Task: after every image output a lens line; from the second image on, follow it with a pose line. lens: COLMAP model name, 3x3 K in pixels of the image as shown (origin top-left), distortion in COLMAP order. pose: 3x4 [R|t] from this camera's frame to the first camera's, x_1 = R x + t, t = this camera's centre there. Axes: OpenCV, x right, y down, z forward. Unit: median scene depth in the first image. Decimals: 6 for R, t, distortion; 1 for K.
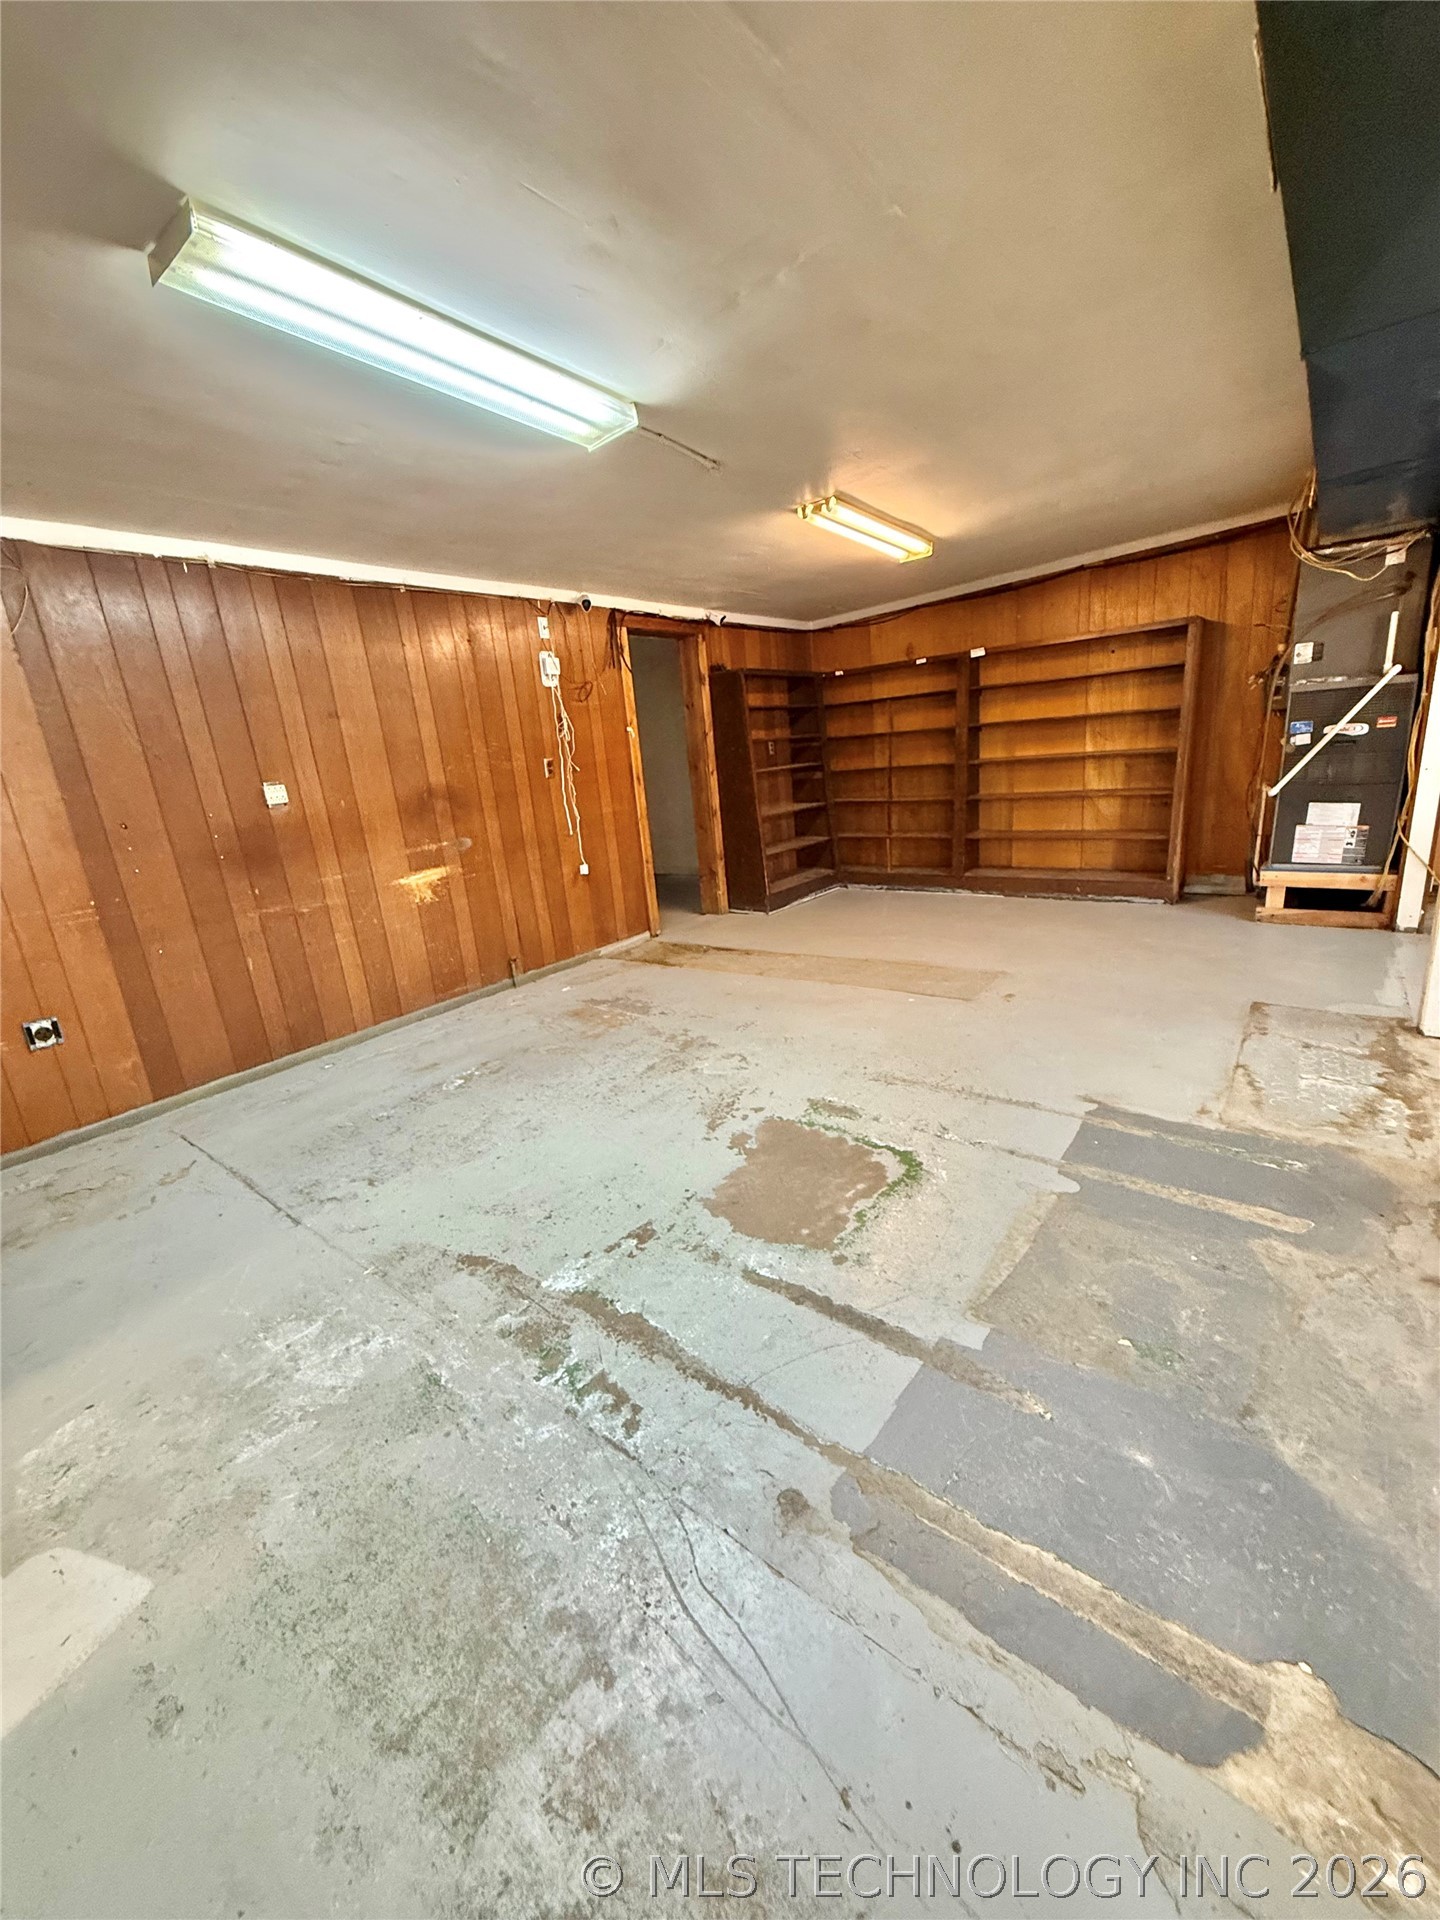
lens RADIAL K [[758.1, 0, 719.9], [0, 758.1, 957.8], [0, 0, 1]] dist [-0.000813, -0.000161]
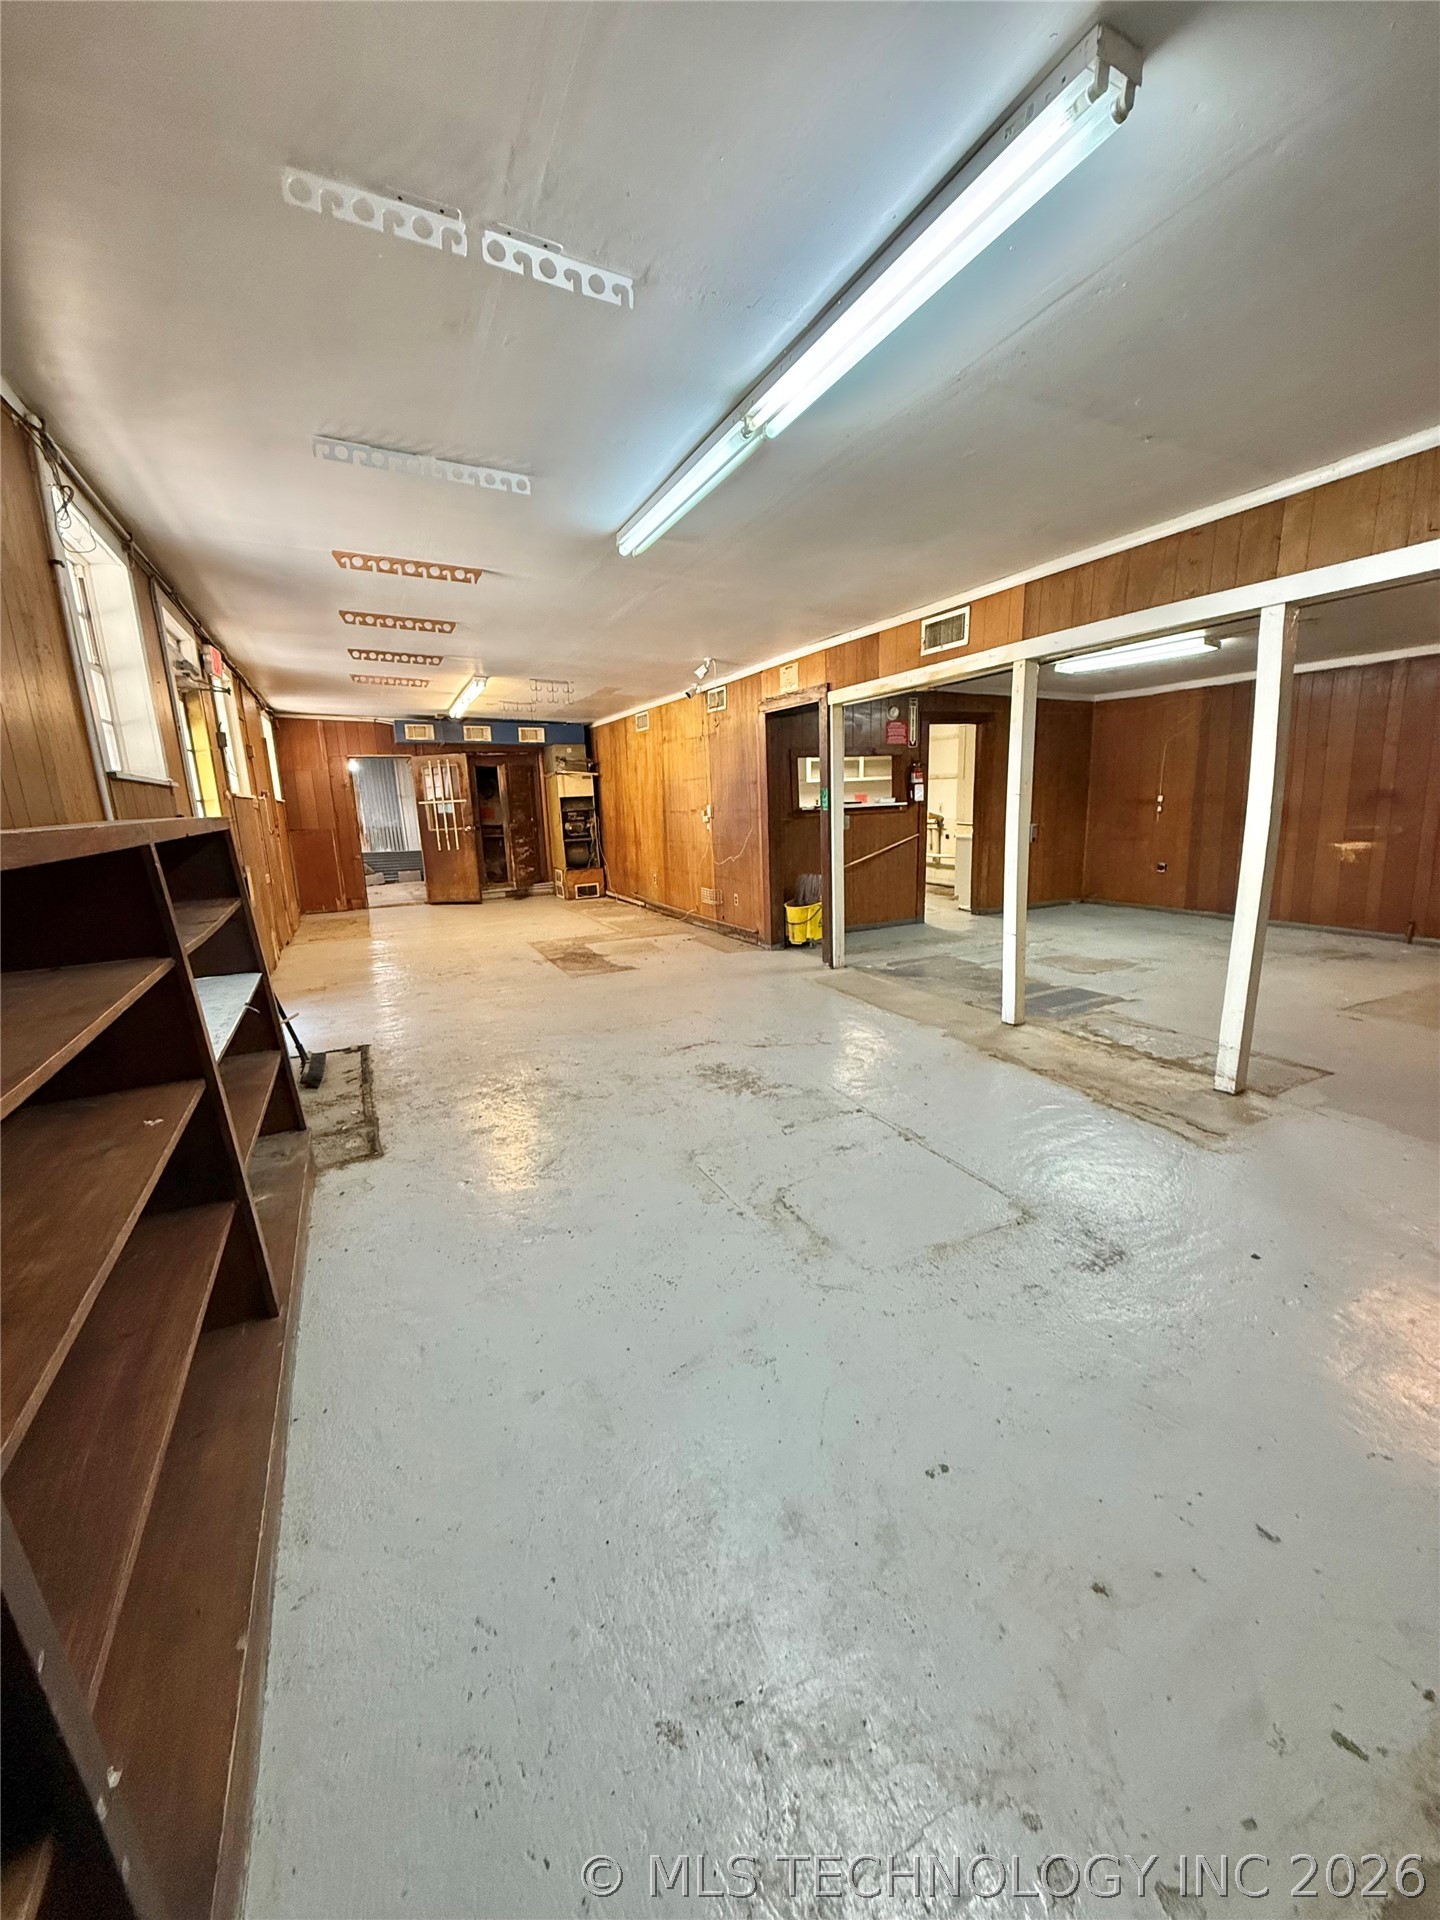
lens RADIAL K [[758.1, 0, 719.9], [0, 758.1, 957.8], [0, 0, 1]] dist [-0.000813, -0.000161]
pose [[-0.444987, 0.282744, -0.849731, 1.646463], [-0.167595, 0.905794, 0.389164, -0.298148], [0.879715, 0.315584, -0.355680, 0.500345]]
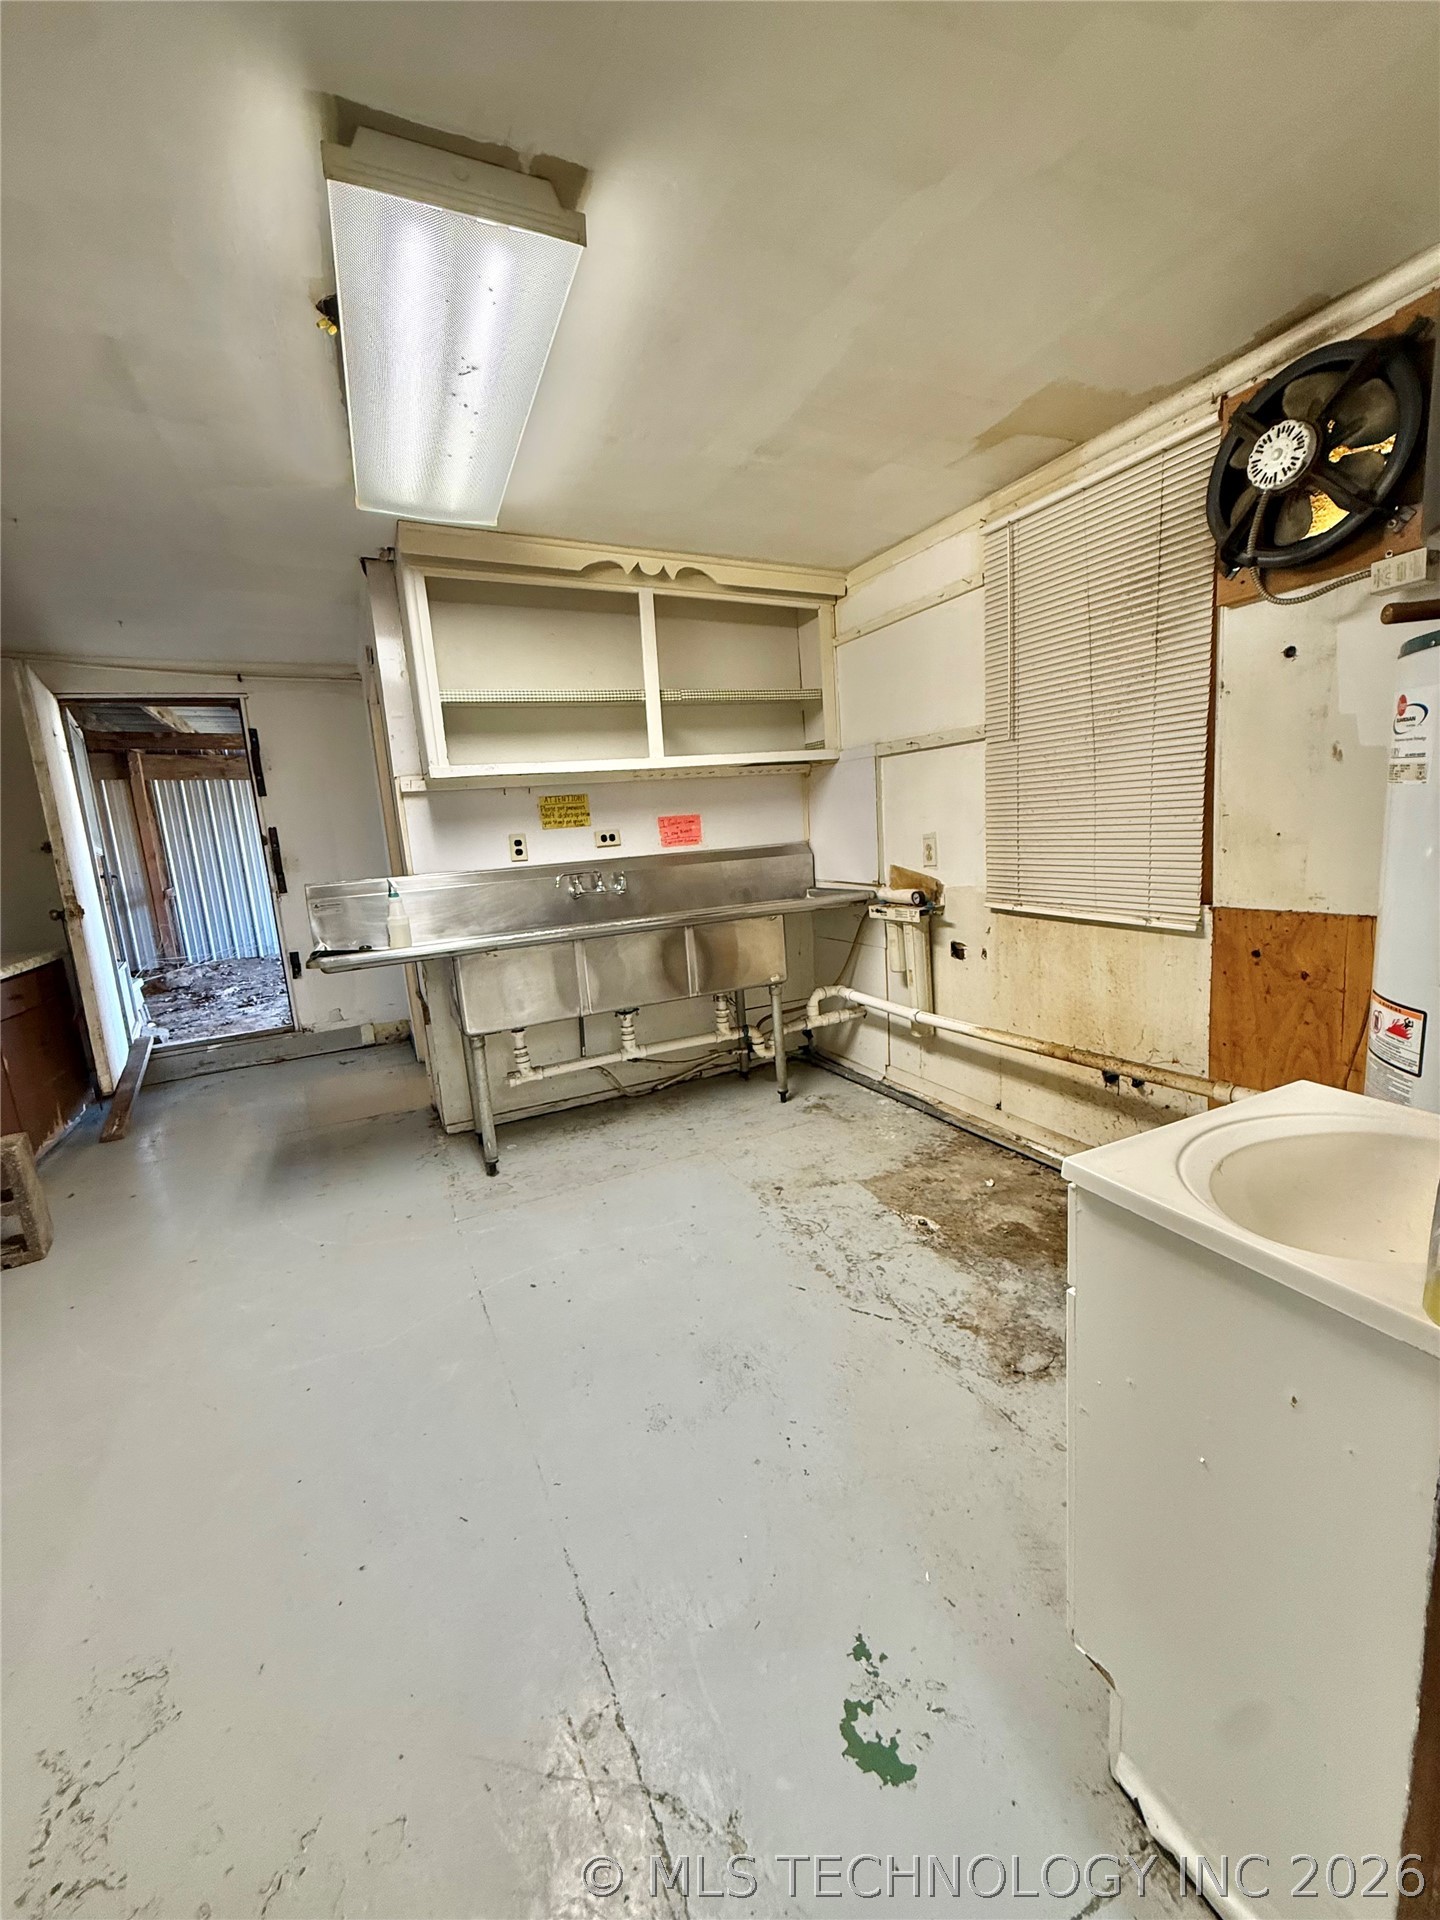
lens RADIAL K [[739.7, 0, 699.8], [0, 739.7, 954.2], [0, 0, 1]] dist [0.000038, -0.000008]
pose [[-0.435402, 0.269911, -0.858821, -0.403801], [-0.132583, 0.924366, 0.357727, 0.002137], [0.890420, 0.269620, -0.366685, 0.154993]]
